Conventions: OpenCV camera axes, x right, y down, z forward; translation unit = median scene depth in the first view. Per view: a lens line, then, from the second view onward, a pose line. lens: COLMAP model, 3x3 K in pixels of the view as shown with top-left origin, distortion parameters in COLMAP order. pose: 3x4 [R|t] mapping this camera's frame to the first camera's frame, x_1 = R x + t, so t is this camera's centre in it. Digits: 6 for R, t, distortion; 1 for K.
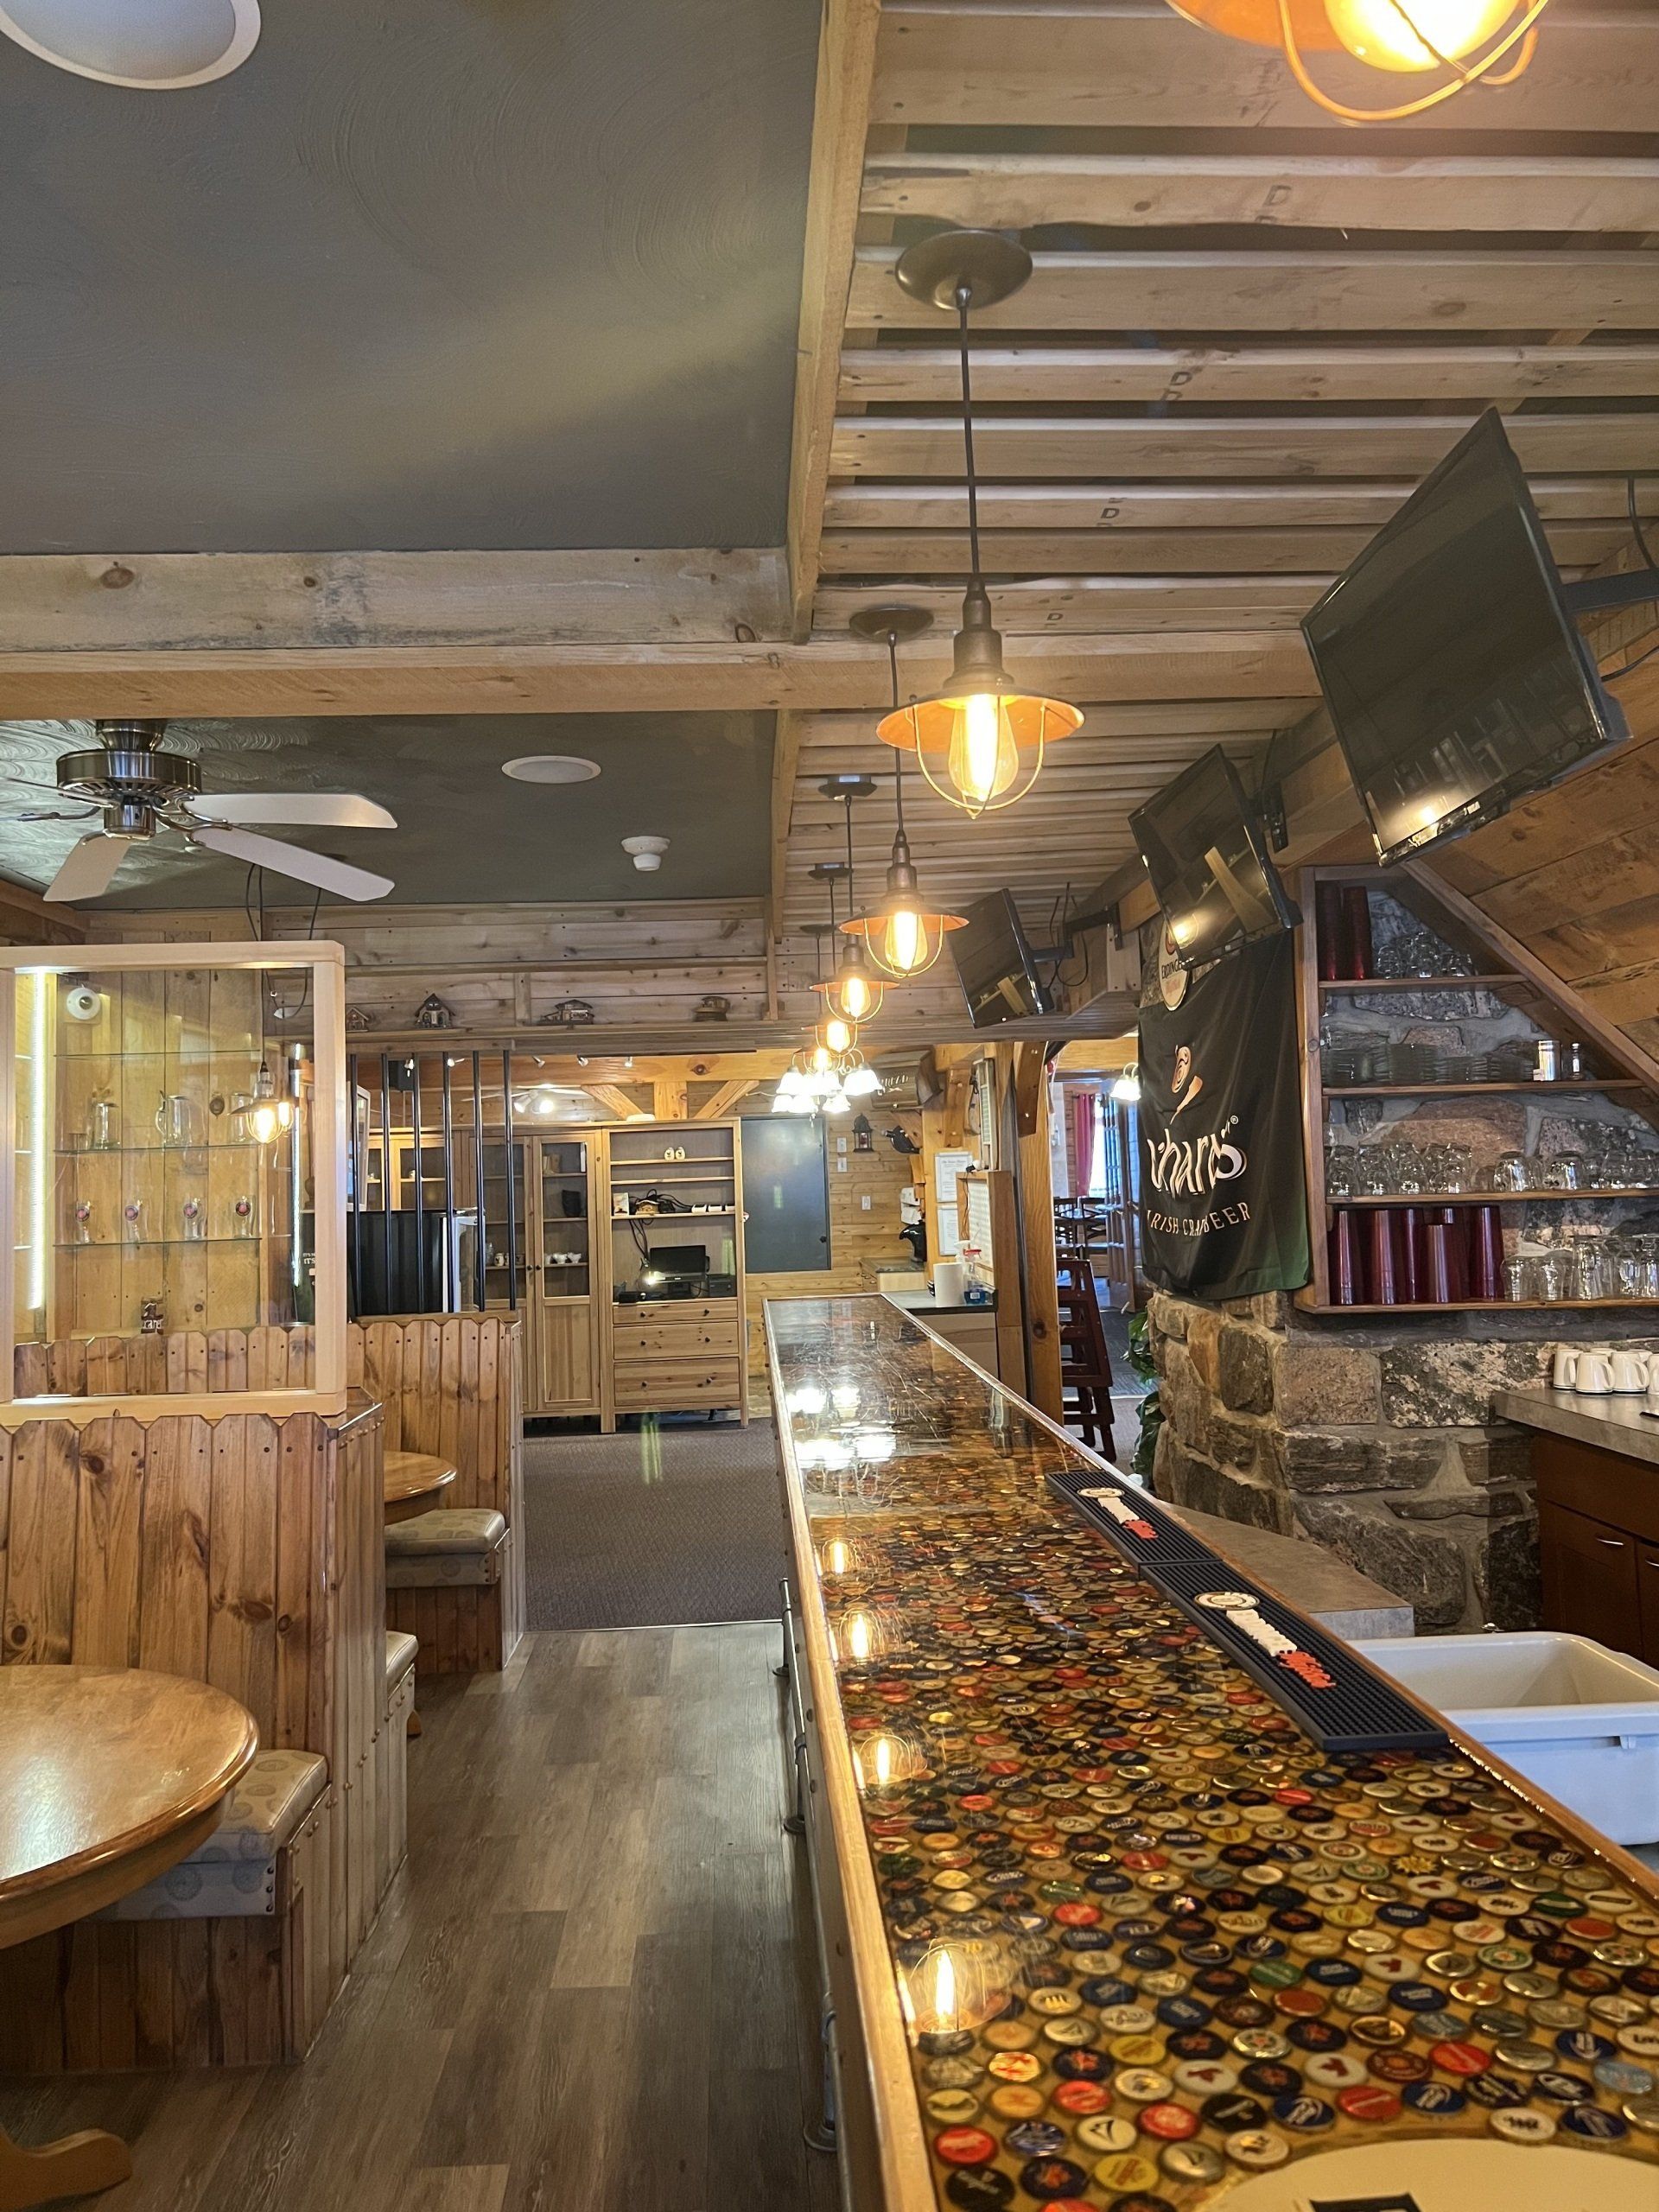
lens RADIAL K [[1660.3, 0, 832.1], [0, 1660.3, 1090.3], [0, 0, 1]] dist [0.061946, -0.121603]
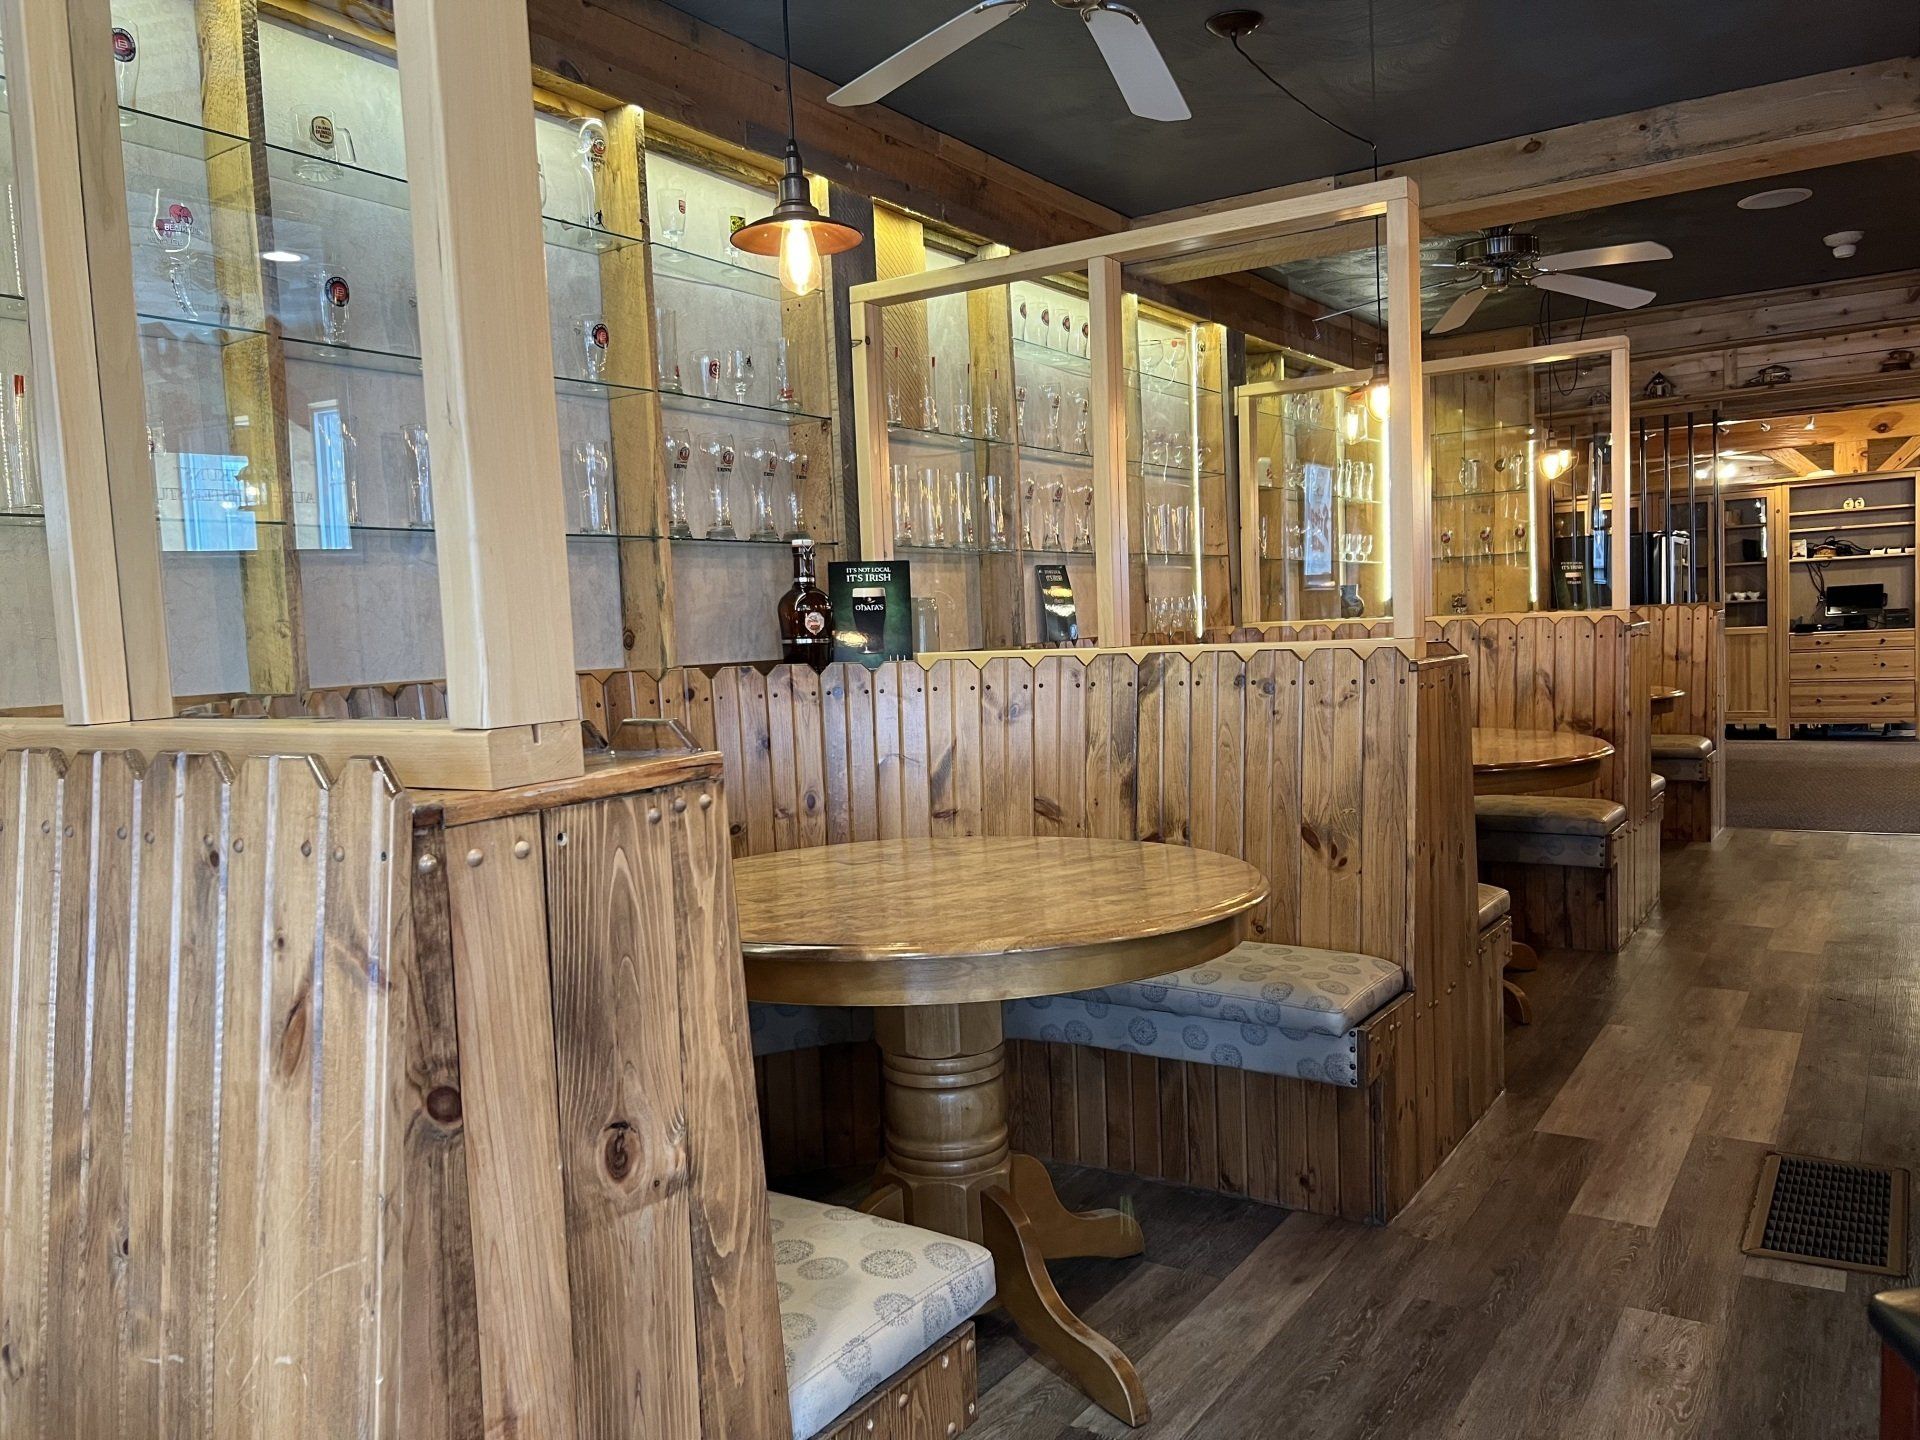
lens RADIAL K [[1443.9, 0, 962.0], [0, 1443.9, 728.0], [0, 0, 1]] dist [0.049072, -0.056531]
pose [[0.804284, 0.037261, -0.593076, 0.032229], [0.055652, 0.988923, 0.137602, 0.046583], [0.591634, -0.143677, 0.793301, -0.456288]]
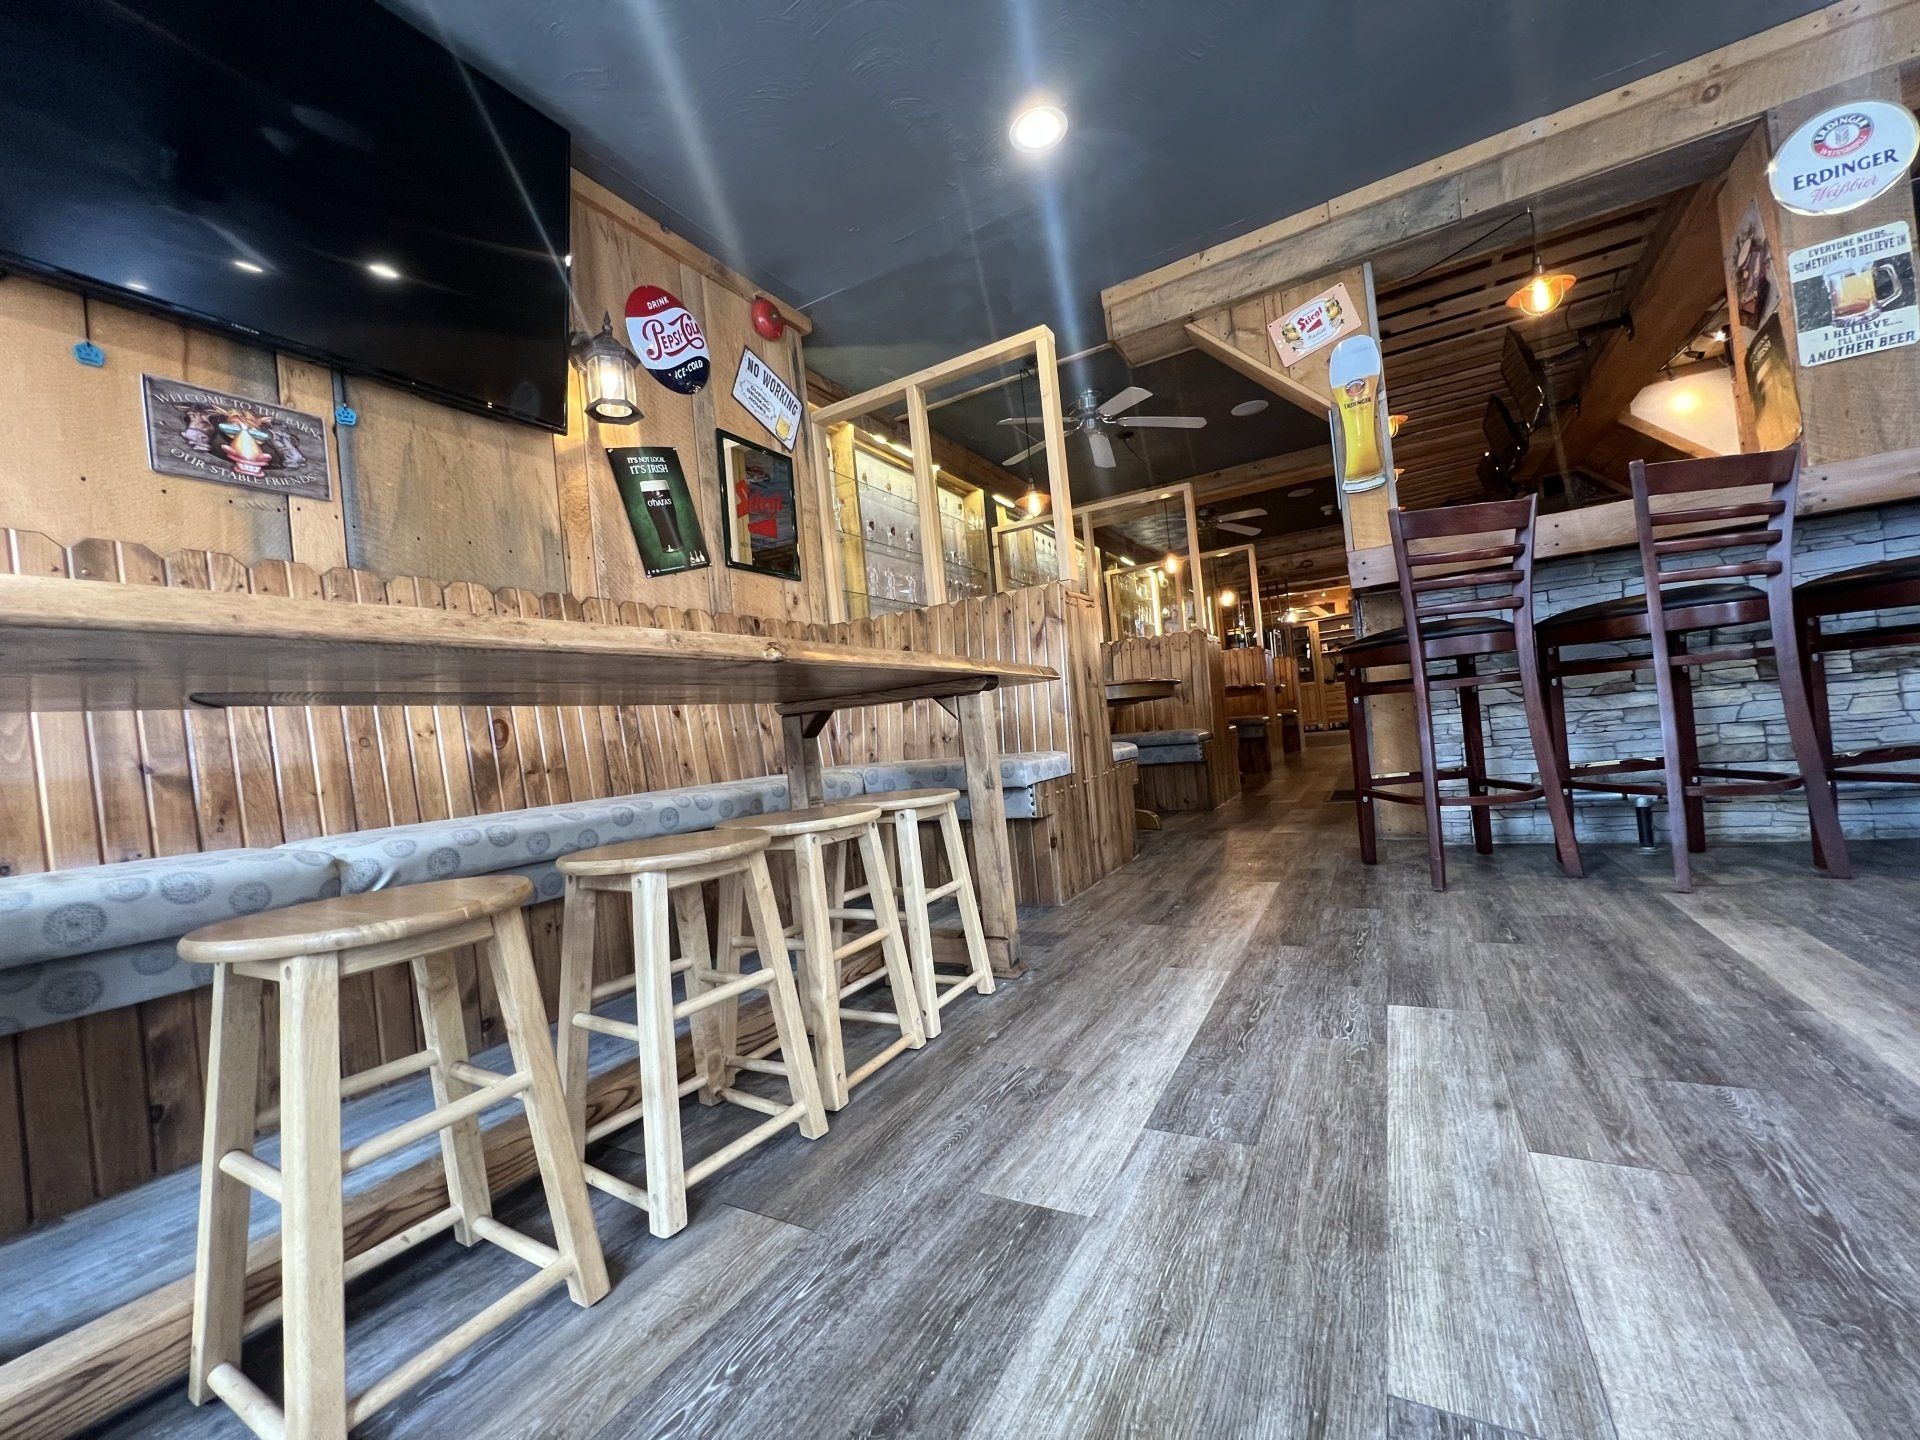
lens RADIAL K [[764.1, 0, 966.2], [0, 764.1, 723.8], [0, 0, 1]] dist [-0.002948, -0.000011]
pose [[0.844731, -0.056907, -0.532156, 0.085239], [0.103213, 0.992987, 0.057650, 0.149150], [0.525144, -0.103624, 0.844681, -0.906030]]
